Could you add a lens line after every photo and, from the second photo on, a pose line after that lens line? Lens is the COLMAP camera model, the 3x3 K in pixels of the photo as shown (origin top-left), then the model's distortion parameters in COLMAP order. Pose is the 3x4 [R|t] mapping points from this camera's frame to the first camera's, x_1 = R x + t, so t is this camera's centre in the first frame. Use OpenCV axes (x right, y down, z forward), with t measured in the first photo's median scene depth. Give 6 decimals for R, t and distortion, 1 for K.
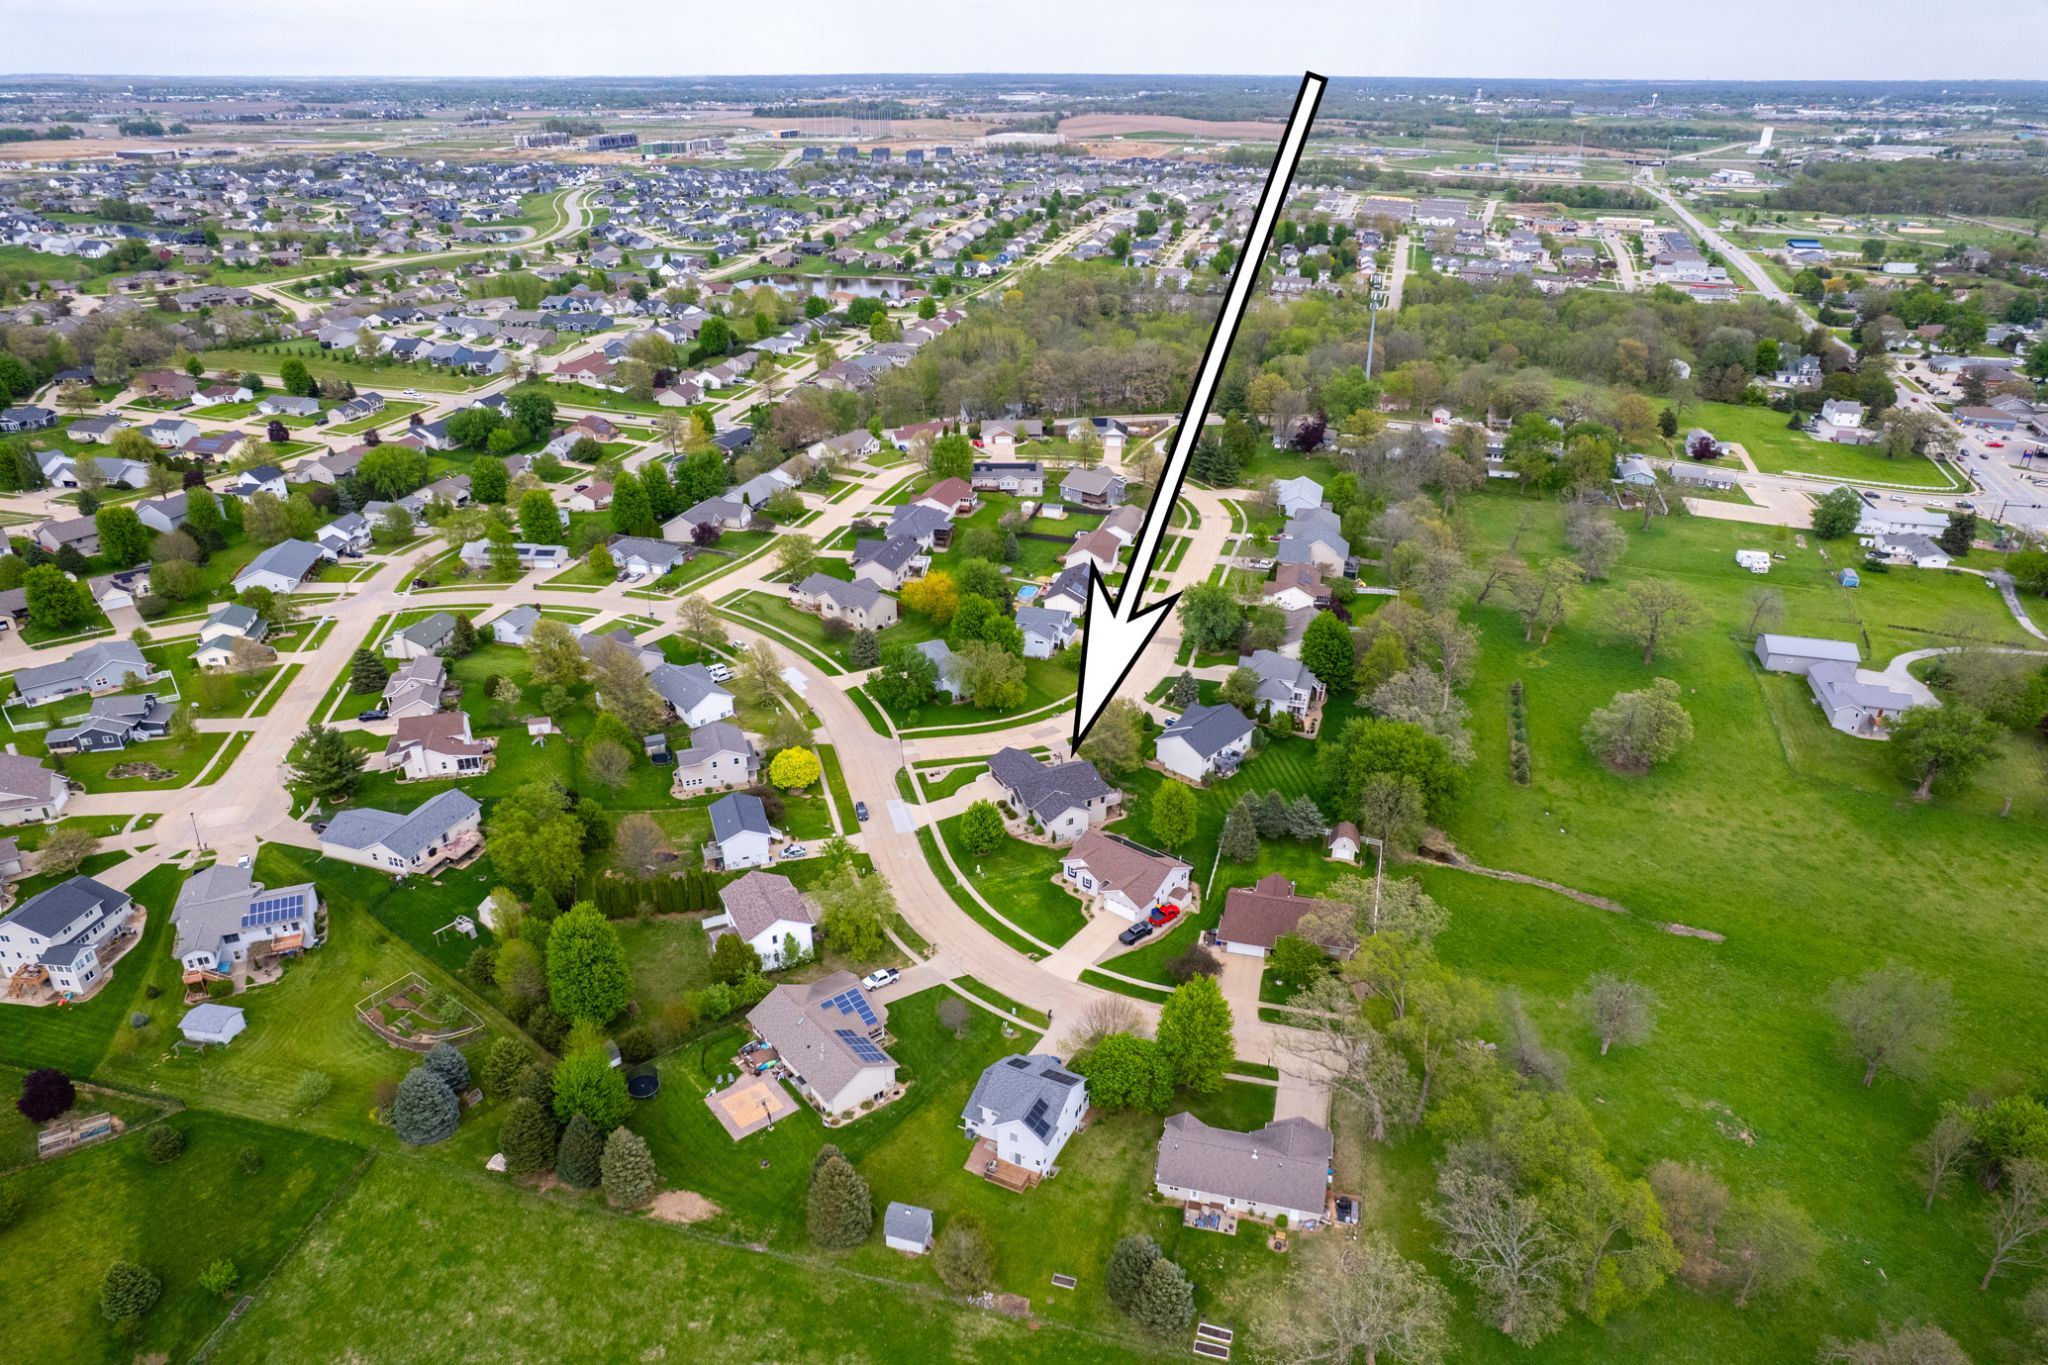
lens RADIAL K [[1306.8, 0, 1030.1], [0, 1306.8, 701.4], [0, 0, 1]] dist [-0.072460, 0.065362]
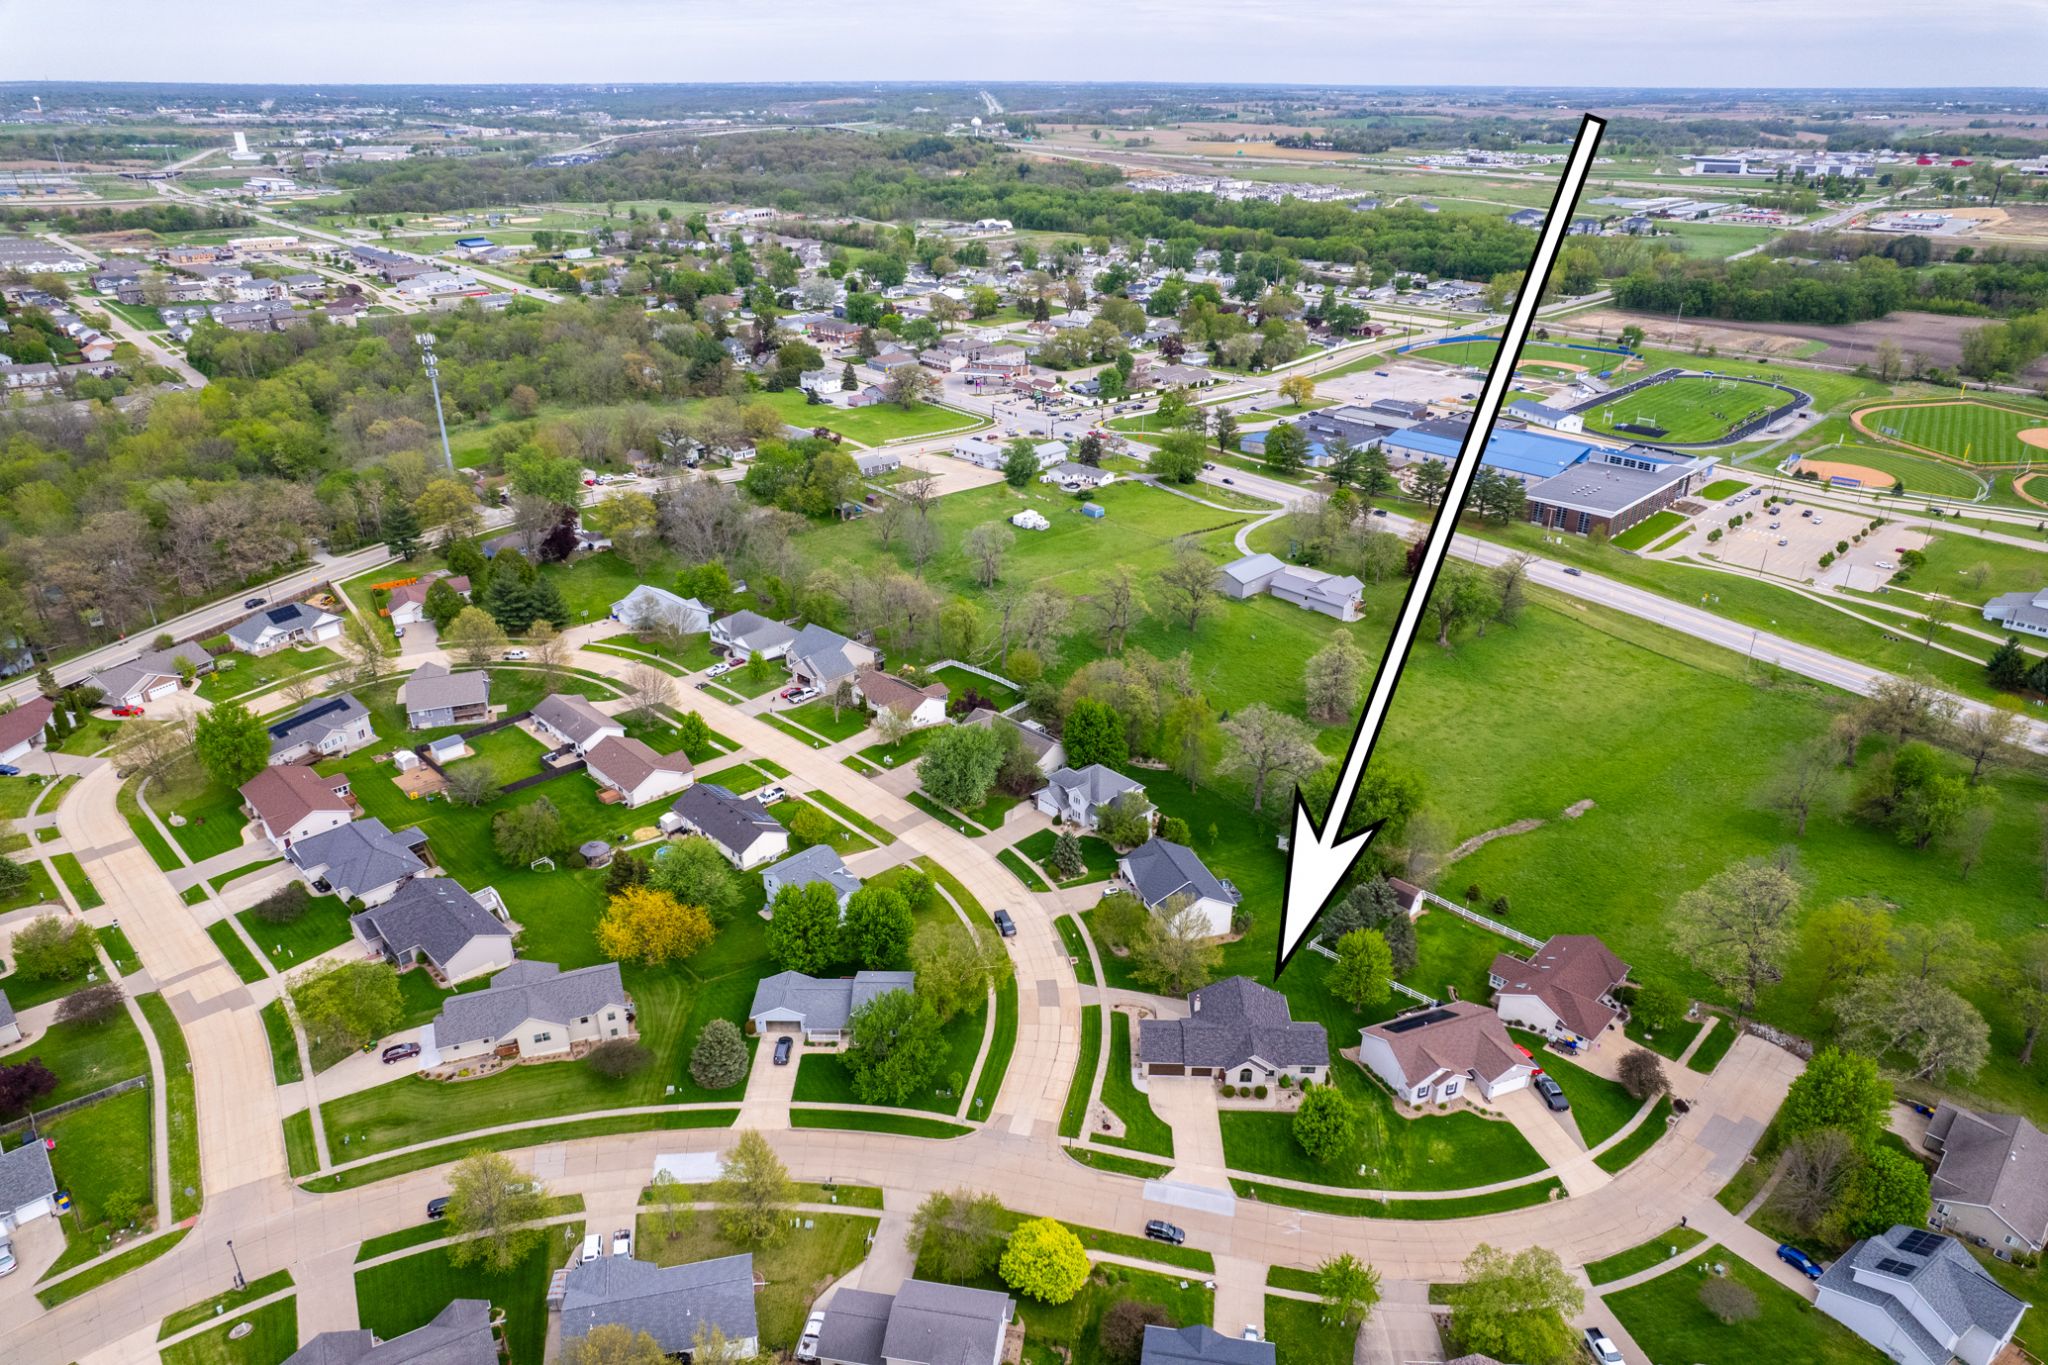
lens RADIAL K [[1306.8, 0, 1030.1], [0, 1306.8, 701.4], [0, 0, 1]] dist [-0.072460, 0.065362]
pose [[0.482537, -0.377342, 0.790425, -0.572297], [0.379309, 0.903454, 0.199741, -0.306943], [-0.789483, 0.203432, 0.579079, 0.644404]]
